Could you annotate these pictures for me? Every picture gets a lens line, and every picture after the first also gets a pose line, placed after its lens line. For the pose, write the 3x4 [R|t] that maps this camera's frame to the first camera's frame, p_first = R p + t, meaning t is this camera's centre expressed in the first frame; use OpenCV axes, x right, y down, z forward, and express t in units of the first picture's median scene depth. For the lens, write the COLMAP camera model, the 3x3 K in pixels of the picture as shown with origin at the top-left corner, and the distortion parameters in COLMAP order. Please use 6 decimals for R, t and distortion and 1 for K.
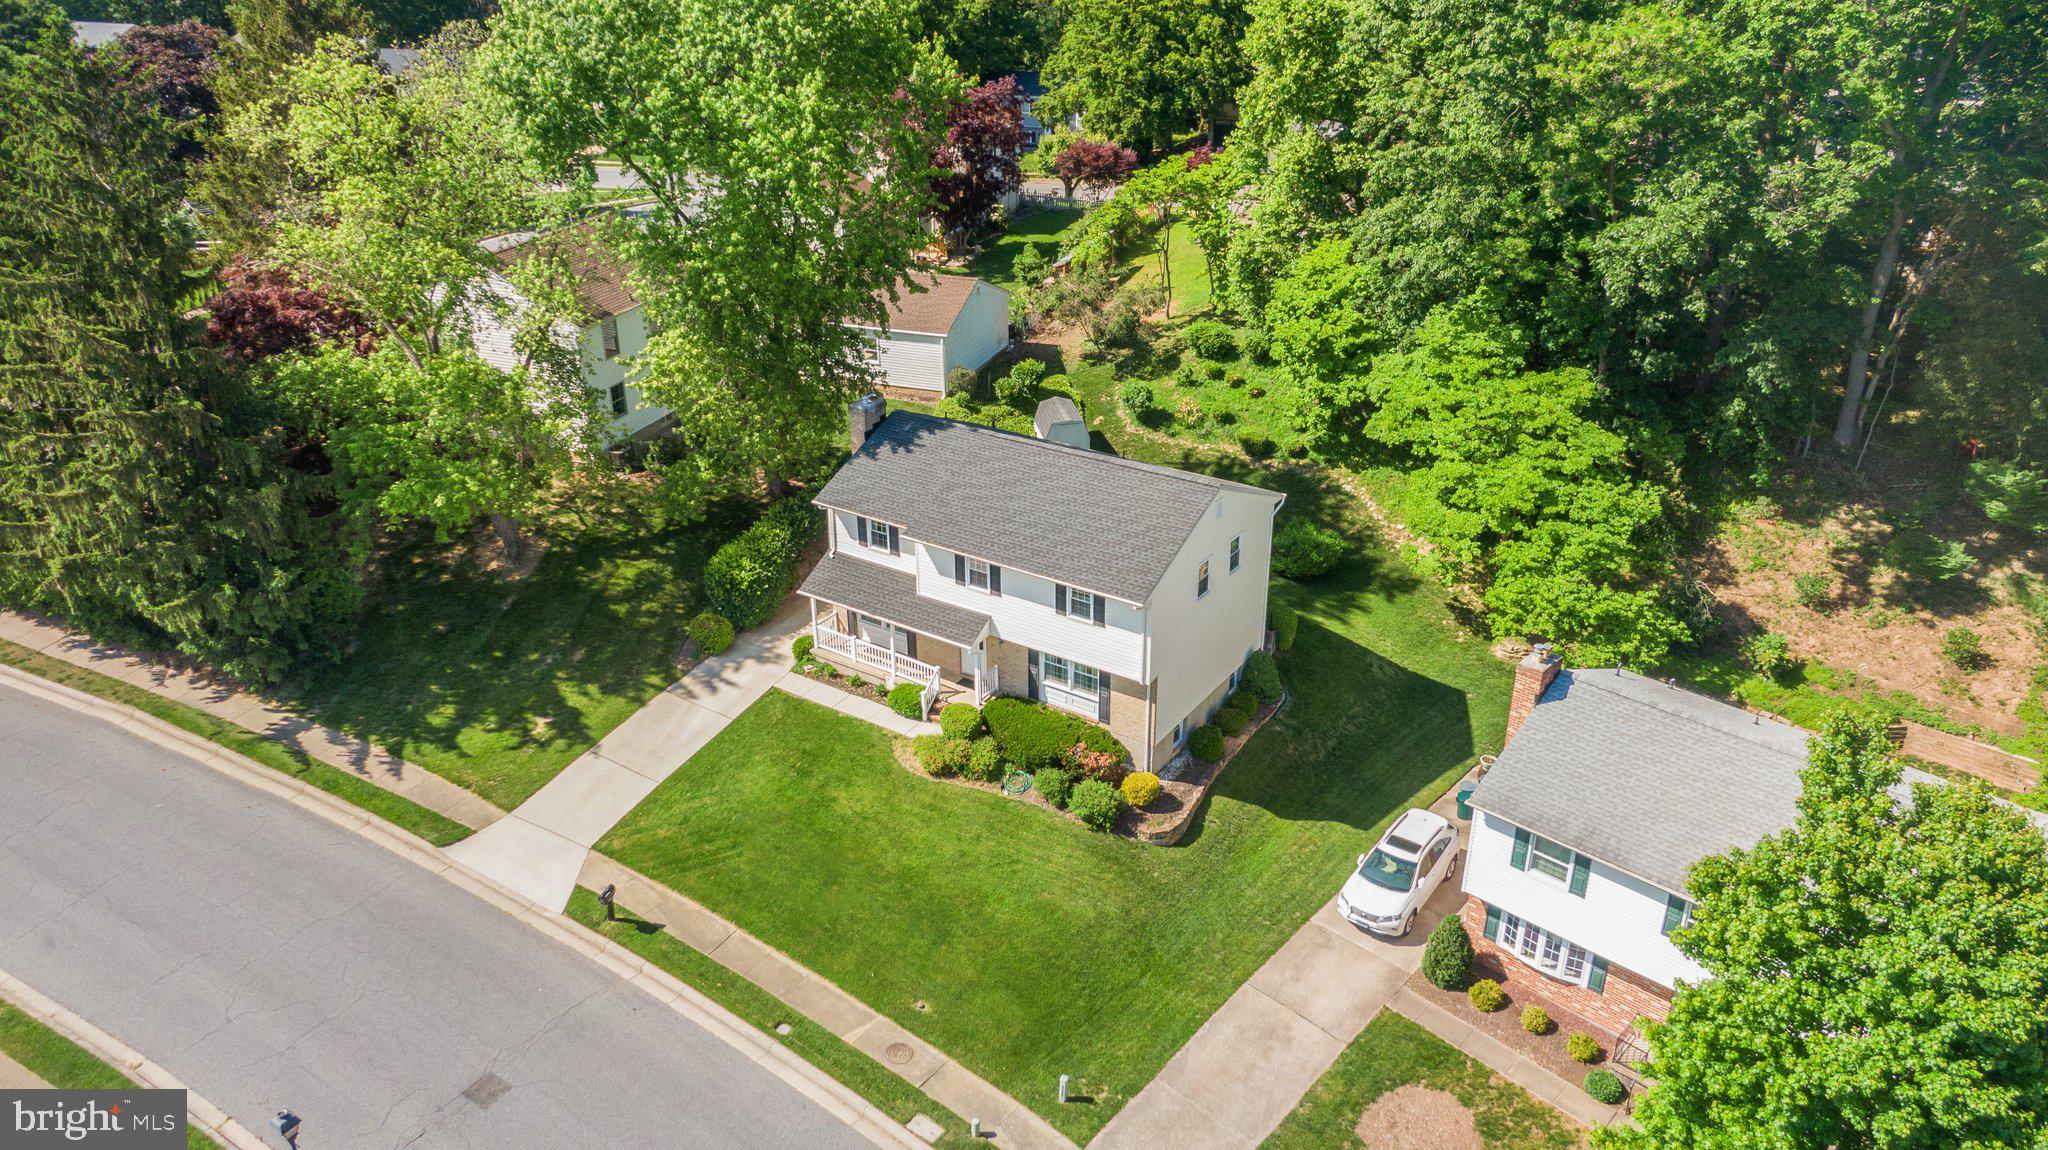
lens RADIAL K [[1452.0, 0, 1030.7], [0, 1452.0, 579.0], [0, 0, 1]] dist [0.039978, -0.059522]
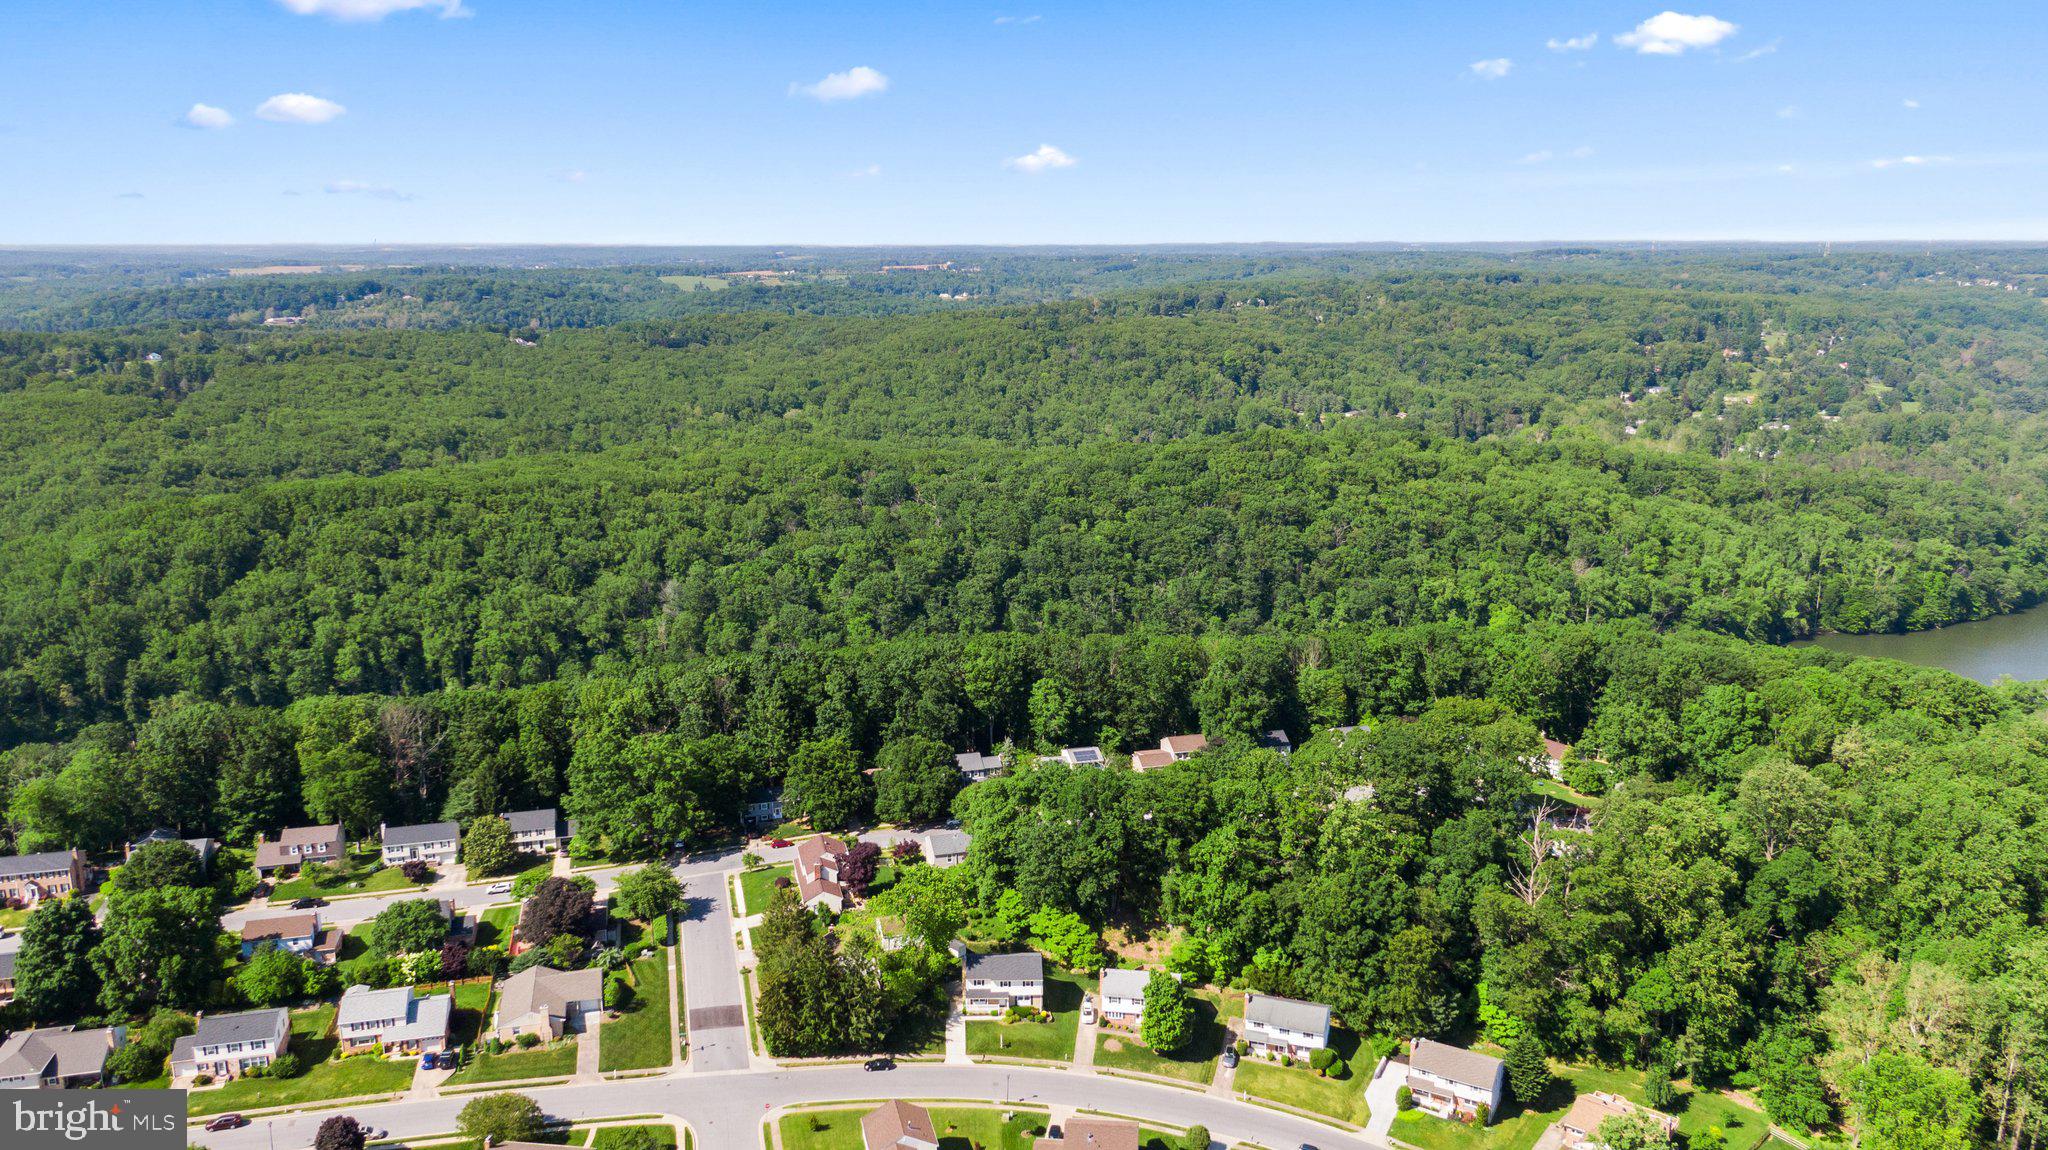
lens RADIAL K [[1452.0, 0, 1026.4], [0, 1452.0, 575.5], [0, 0, 1]] dist [0.039978, -0.059522]
pose [[0.818831, -0.128763, 0.559407, -2.687879], [0.254884, 0.954738, -0.153326, -0.579586], [-0.514344, 0.268132, 0.814589, -3.697001]]
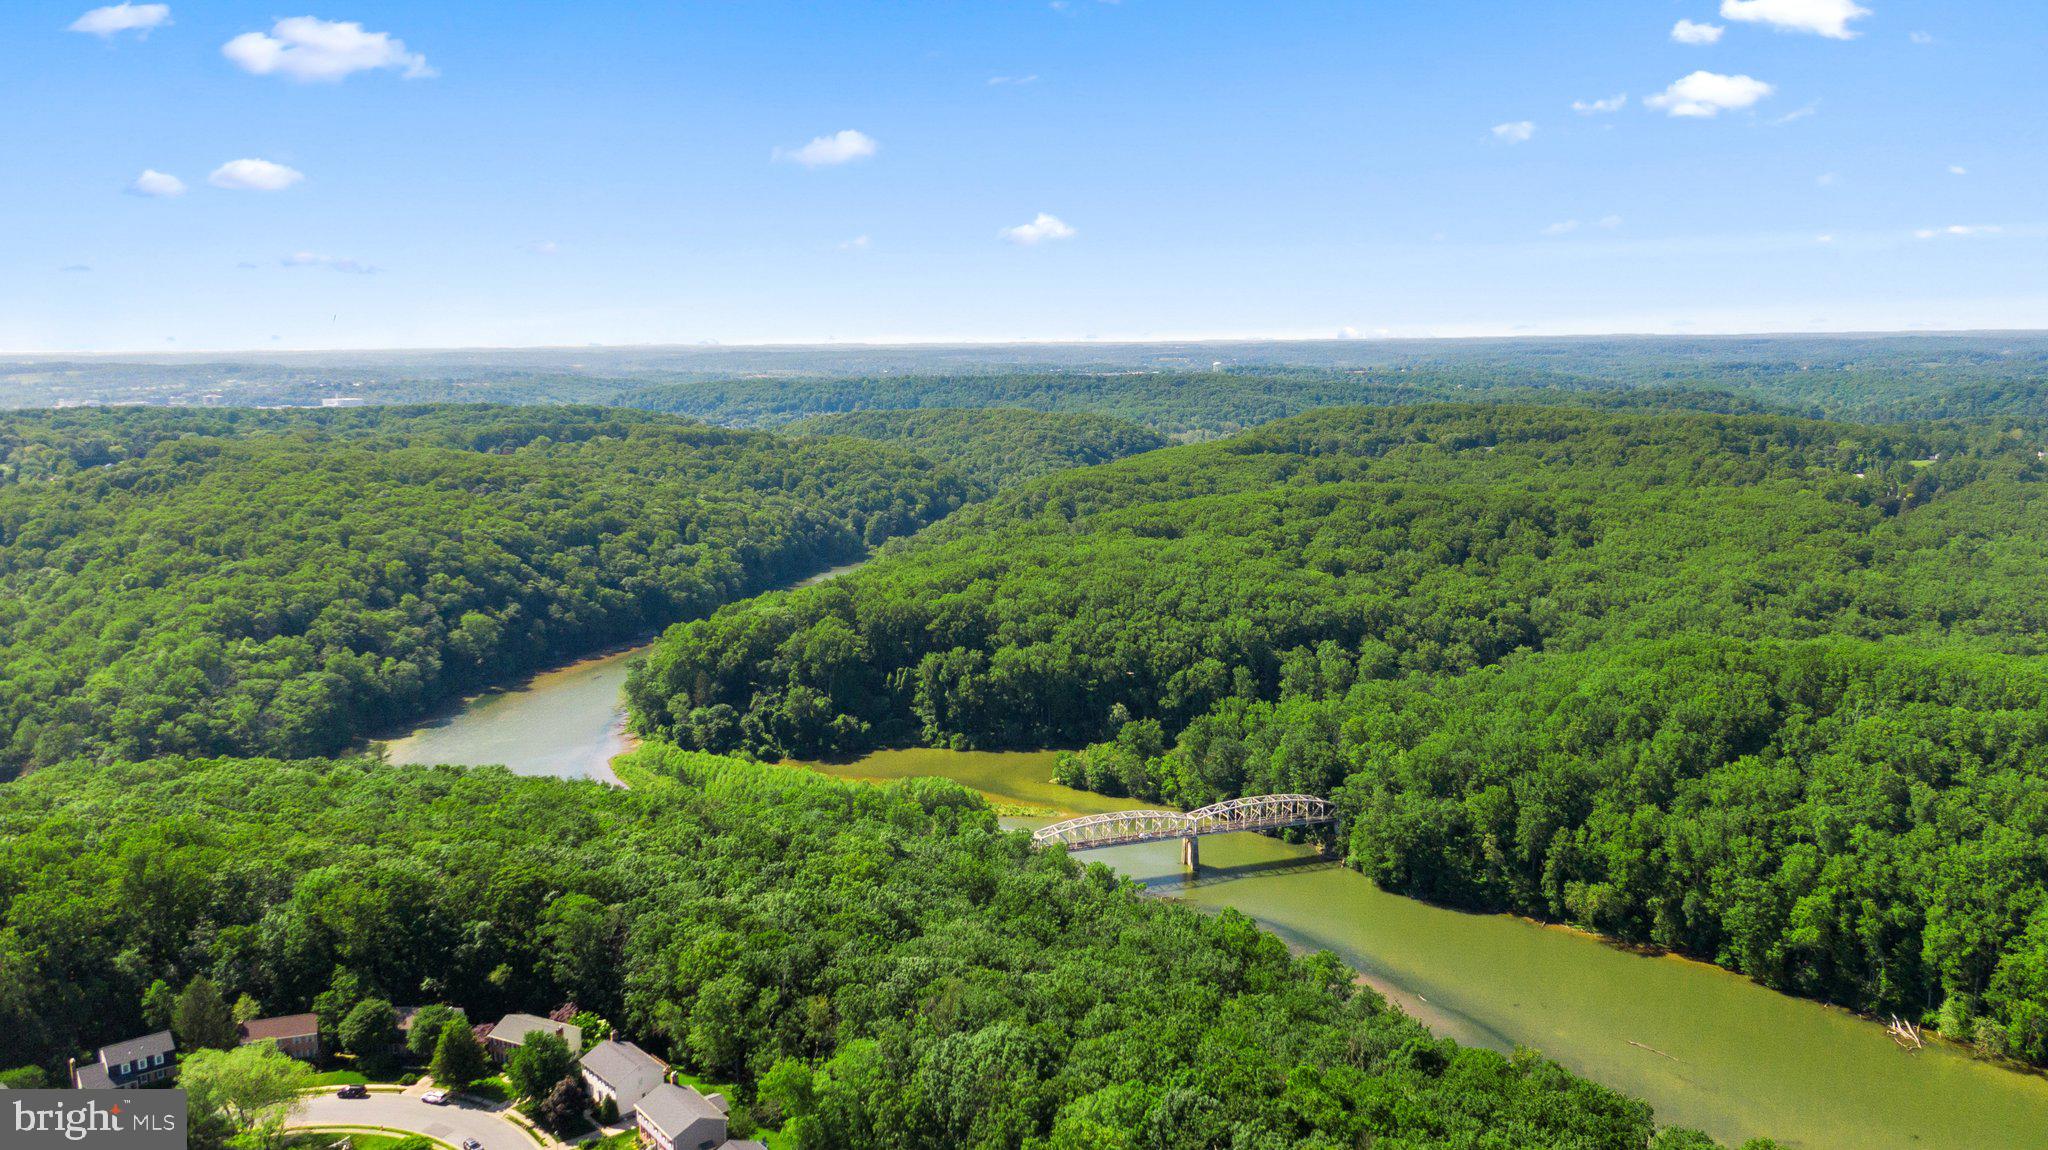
lens RADIAL K [[1452.0, 0, 1003.0], [0, 1452.0, 557.6], [0, 0, 1]] dist [0.039978, -0.059522]
pose [[0.846936, 0.063863, -0.527846, 0.217155], [-0.221052, 0.945188, -0.240325, -2.328961], [0.483566, 0.320221, 0.814630, -0.271955]]
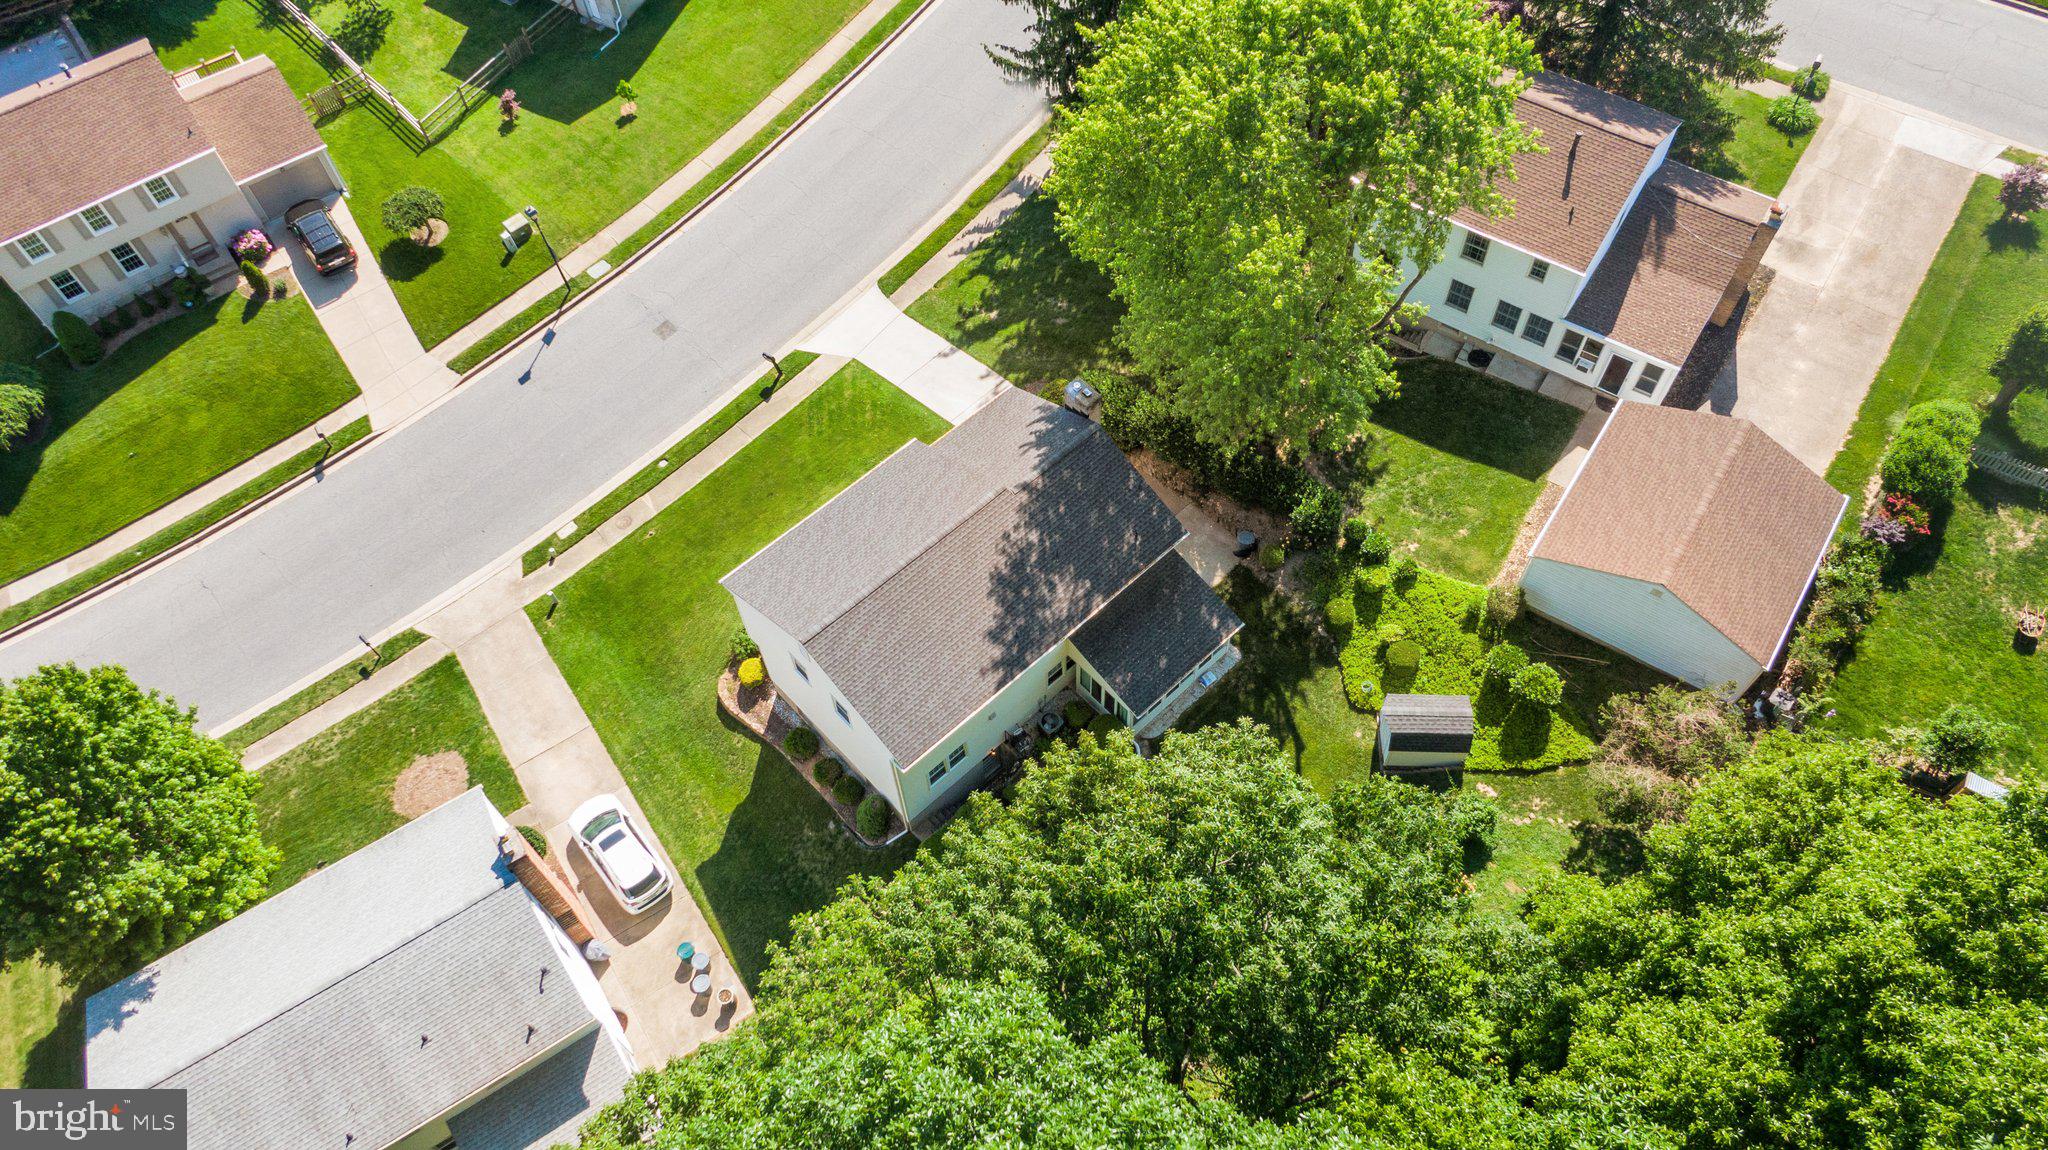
lens RADIAL K [[1452.0, 0, 1011.9], [0, 1452.0, 569.4], [0, 0, 1]] dist [0.039978, -0.059522]
pose [[-0.239453, 0.823205, -0.514778, 0.544700], [-0.402799, 0.398193, 0.824133, -0.927379], [0.883411, 0.404693, 0.236238, 0.806927]]
